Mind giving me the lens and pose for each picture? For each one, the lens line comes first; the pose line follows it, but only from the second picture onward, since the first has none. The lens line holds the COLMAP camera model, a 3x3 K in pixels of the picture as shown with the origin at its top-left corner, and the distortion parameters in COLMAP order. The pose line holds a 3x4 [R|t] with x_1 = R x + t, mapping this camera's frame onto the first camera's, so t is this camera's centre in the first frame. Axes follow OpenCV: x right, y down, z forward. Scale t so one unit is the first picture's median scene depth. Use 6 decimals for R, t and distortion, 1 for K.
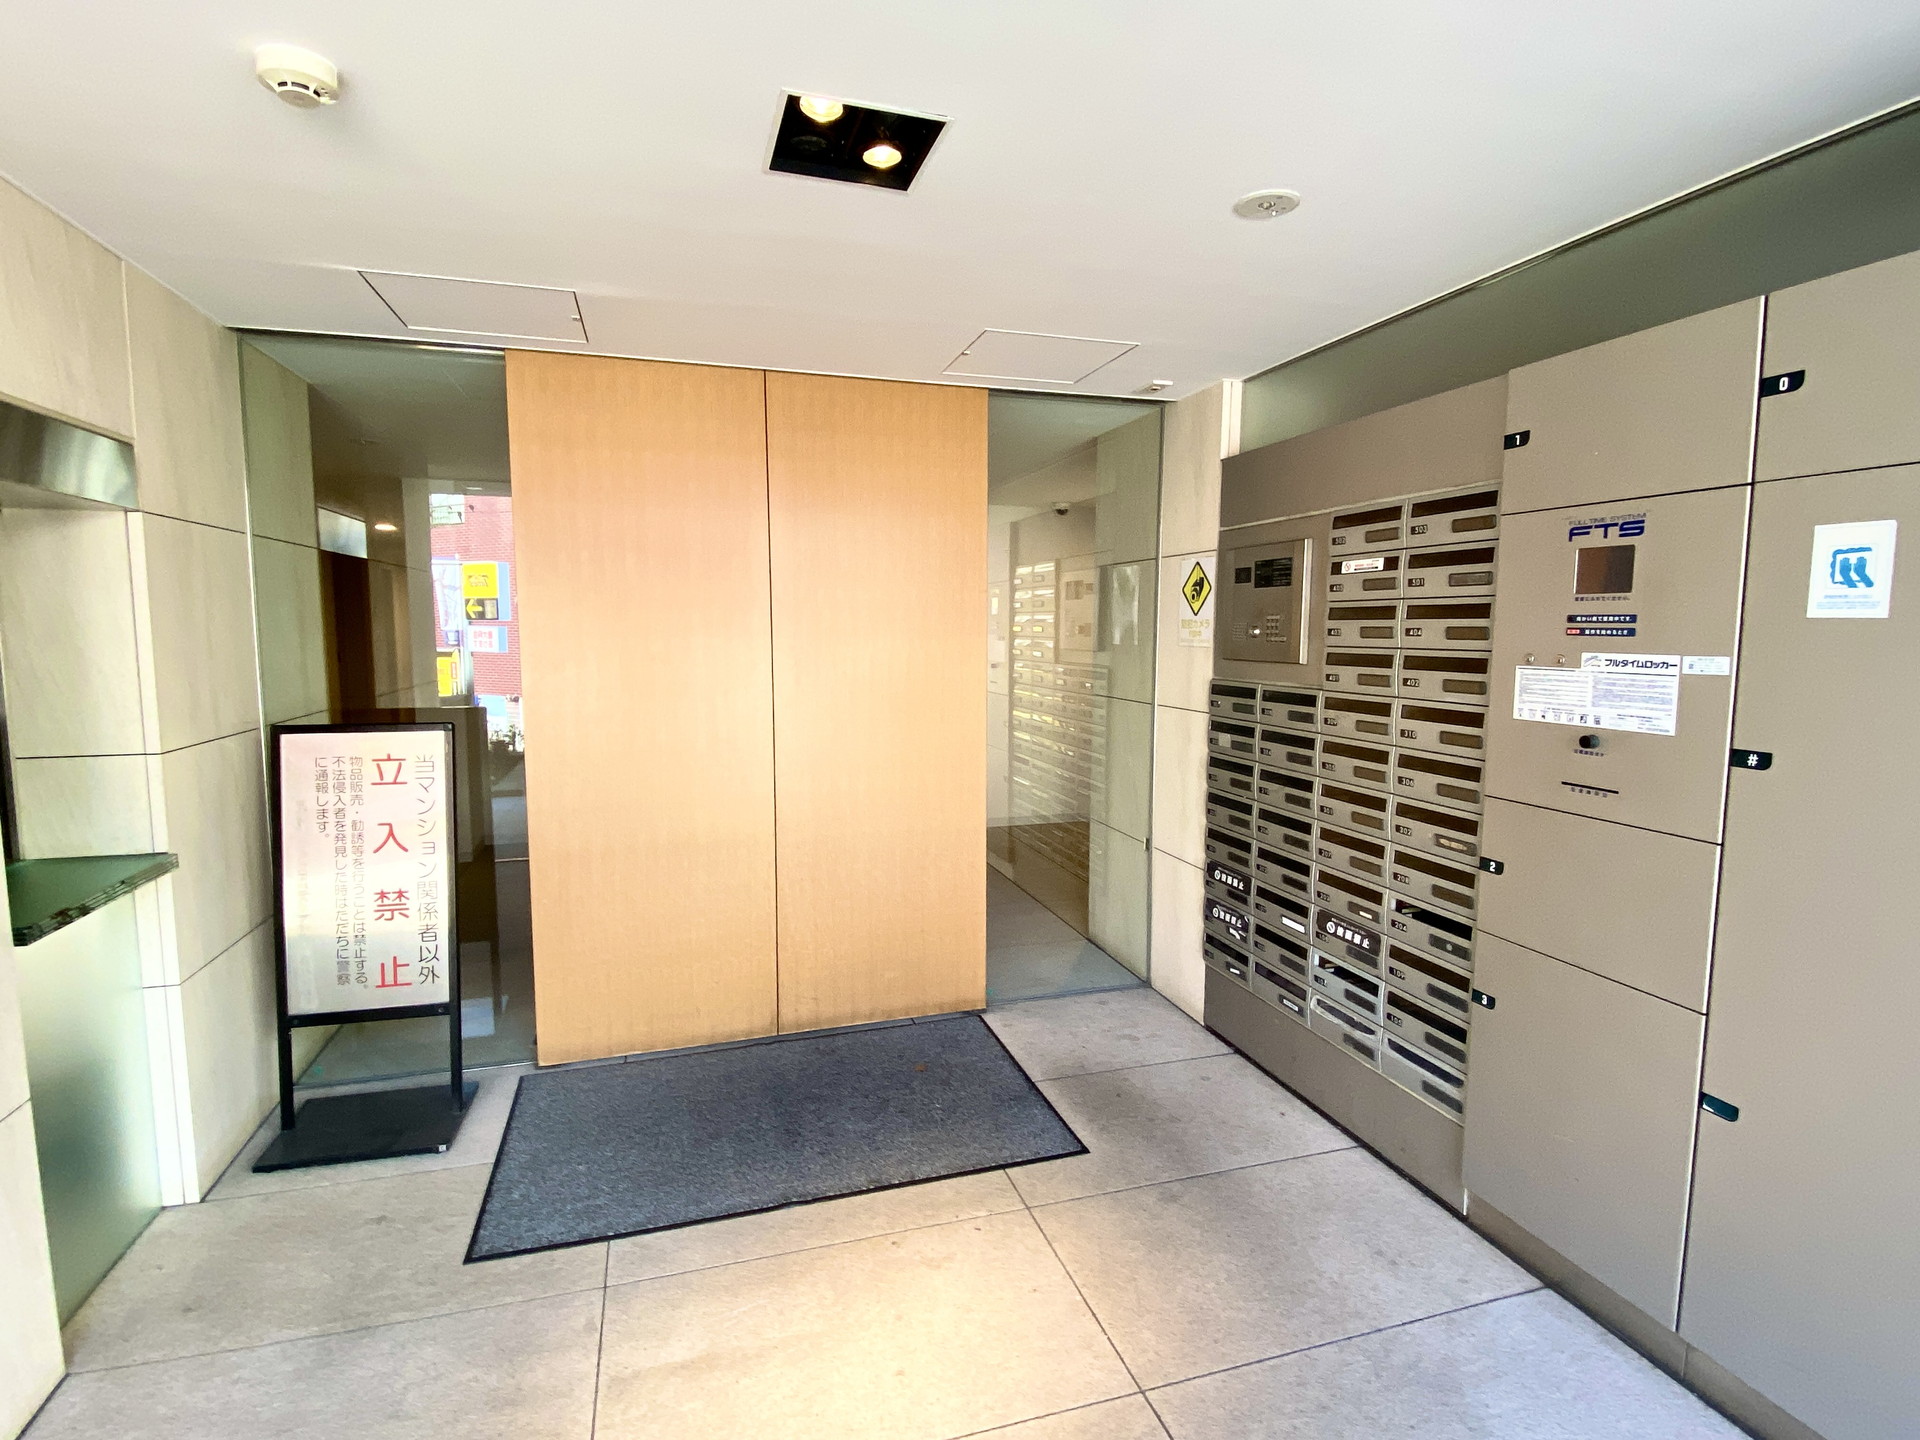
lens RADIAL K [[956.9, 0, 956.1], [0, 956.9, 722.8], [0, 0, 1]] dist [0.049704, -0.044967]
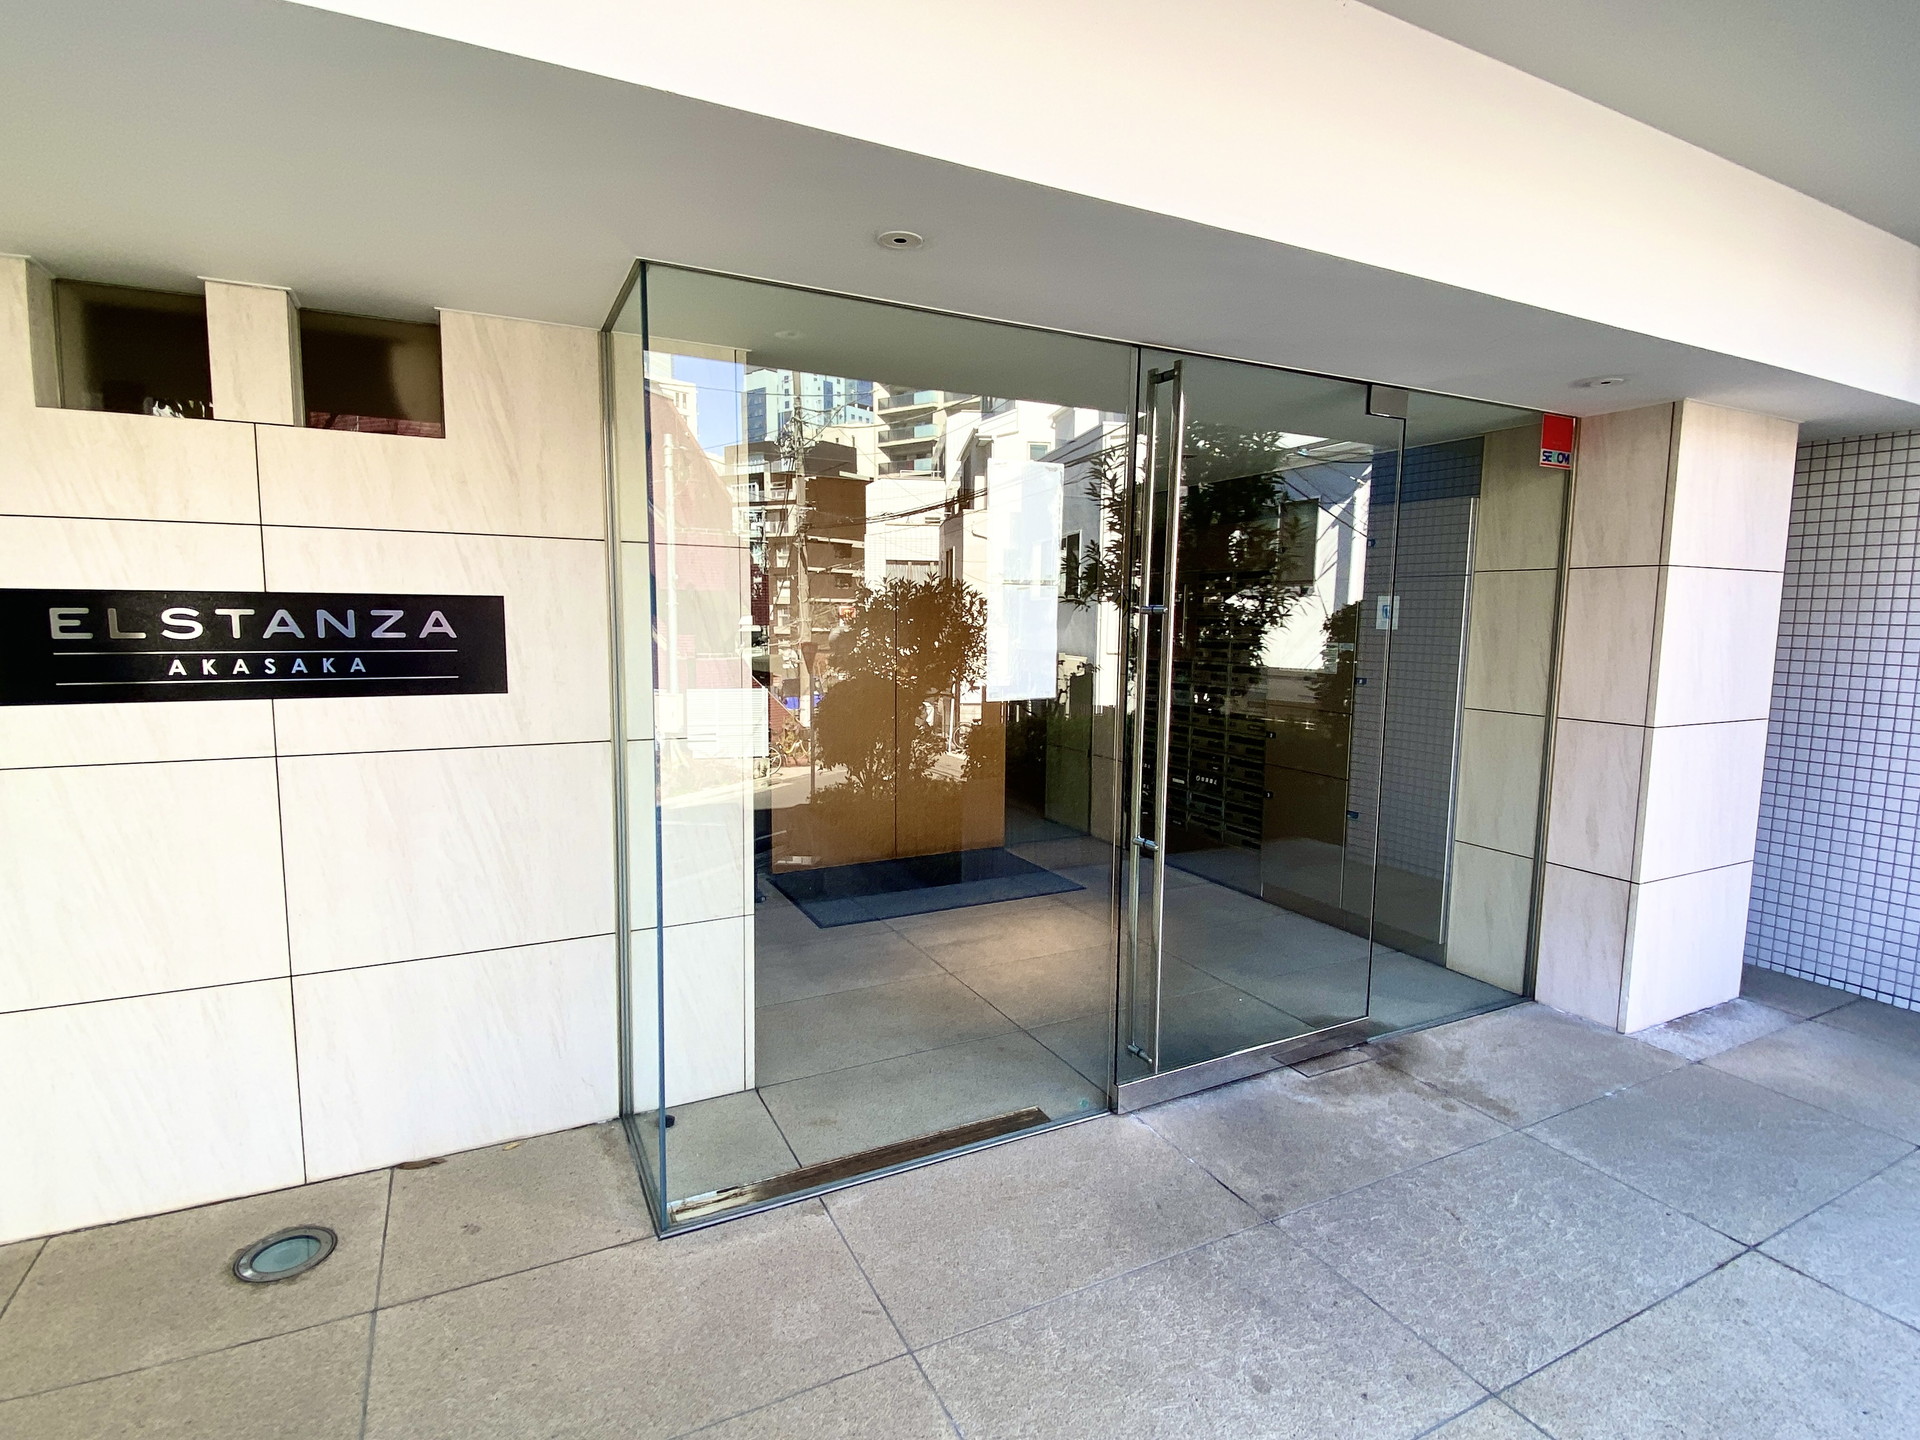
lens RADIAL K [[956.9, 0, 956.1], [0, 956.9, 722.8], [0, 0, 1]] dist [0.049704, -0.044967]
pose [[0.983652, -0.007914, 0.179908, -0.536133], [0.005893, 0.999913, 0.011769, 0.080486], [-0.179985, -0.010516, 0.983613, -1.002002]]
